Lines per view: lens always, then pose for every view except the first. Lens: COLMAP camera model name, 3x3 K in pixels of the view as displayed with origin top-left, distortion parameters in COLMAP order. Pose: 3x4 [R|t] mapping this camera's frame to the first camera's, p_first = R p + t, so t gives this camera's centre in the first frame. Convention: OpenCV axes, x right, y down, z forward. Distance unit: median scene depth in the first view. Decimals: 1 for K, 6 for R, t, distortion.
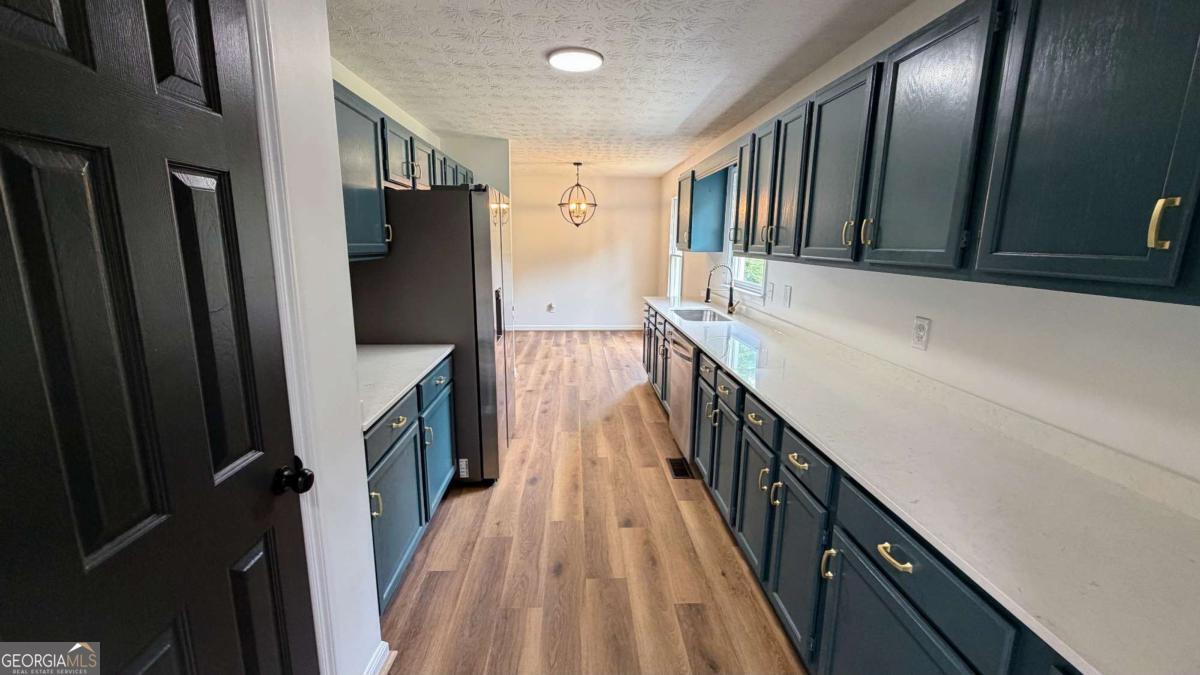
lens RADIAL K [[480.7, 0, 596.8], [0, 480.7, 334.6], [0, 0, 1]] dist [0.001769, 0.000490]
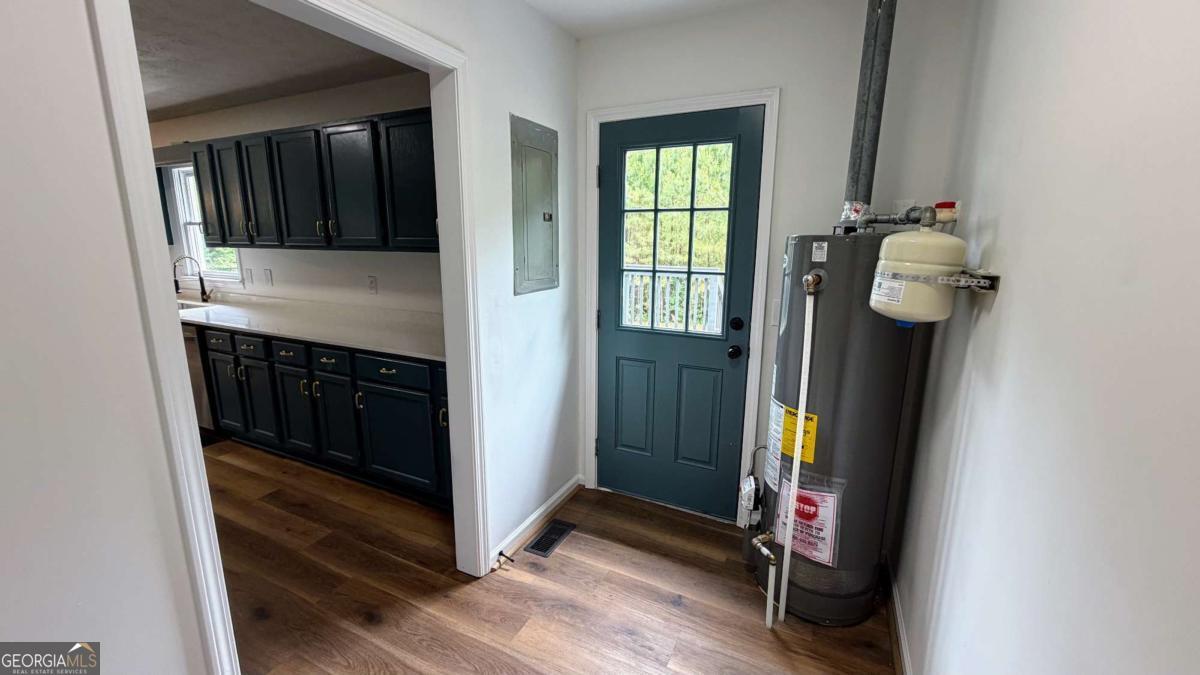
lens RADIAL K [[480.7, 0, 596.8], [0, 480.7, 334.6], [0, 0, 1]] dist [0.001769, 0.000490]
pose [[0.482061, -0.180942, 0.857250, -0.407433], [0.171855, 0.978962, 0.109993, 0.103894], [-0.859118, 0.094299, 0.503015, -0.497630]]
